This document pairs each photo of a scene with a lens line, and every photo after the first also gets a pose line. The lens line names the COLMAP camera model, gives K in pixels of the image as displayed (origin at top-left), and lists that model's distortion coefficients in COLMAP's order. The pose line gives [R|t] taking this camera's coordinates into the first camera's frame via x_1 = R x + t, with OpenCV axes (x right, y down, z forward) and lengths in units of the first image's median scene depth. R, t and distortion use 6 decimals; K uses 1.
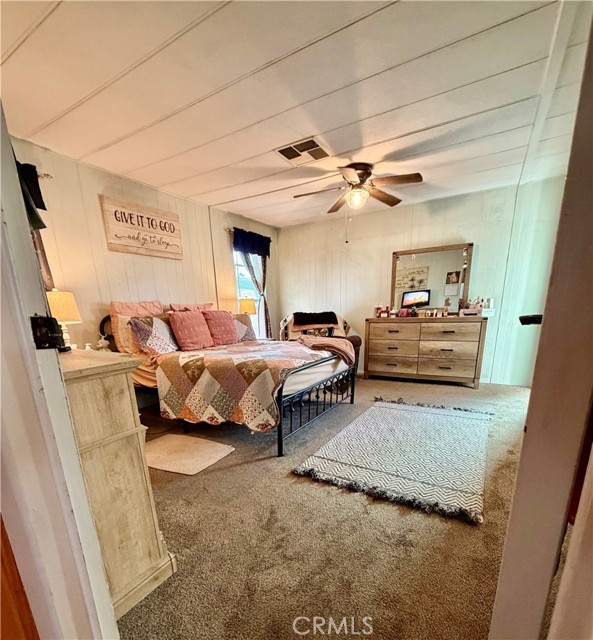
lens RADIAL K [[316.1, 0, 297.8], [0, 316.1, 395.4], [0, 0, 1]] dist [0.000799, -0.000092]
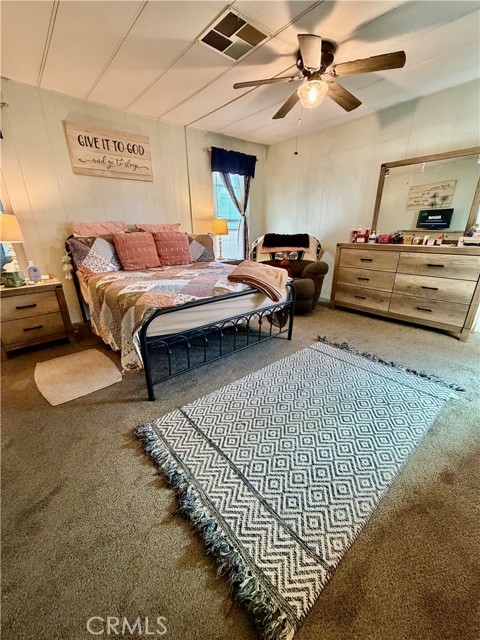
lens RADIAL K [[256.1, 0, 240.0], [0, 256.1, 320.0], [0, 0, 1]] dist [-0.000714, -0.000118]
pose [[0.946150, 0.128880, -0.296969, 0.220808], [-0.102117, 0.989321, 0.104002, -0.082364], [0.307201, -0.068076, 0.949207, 0.227868]]
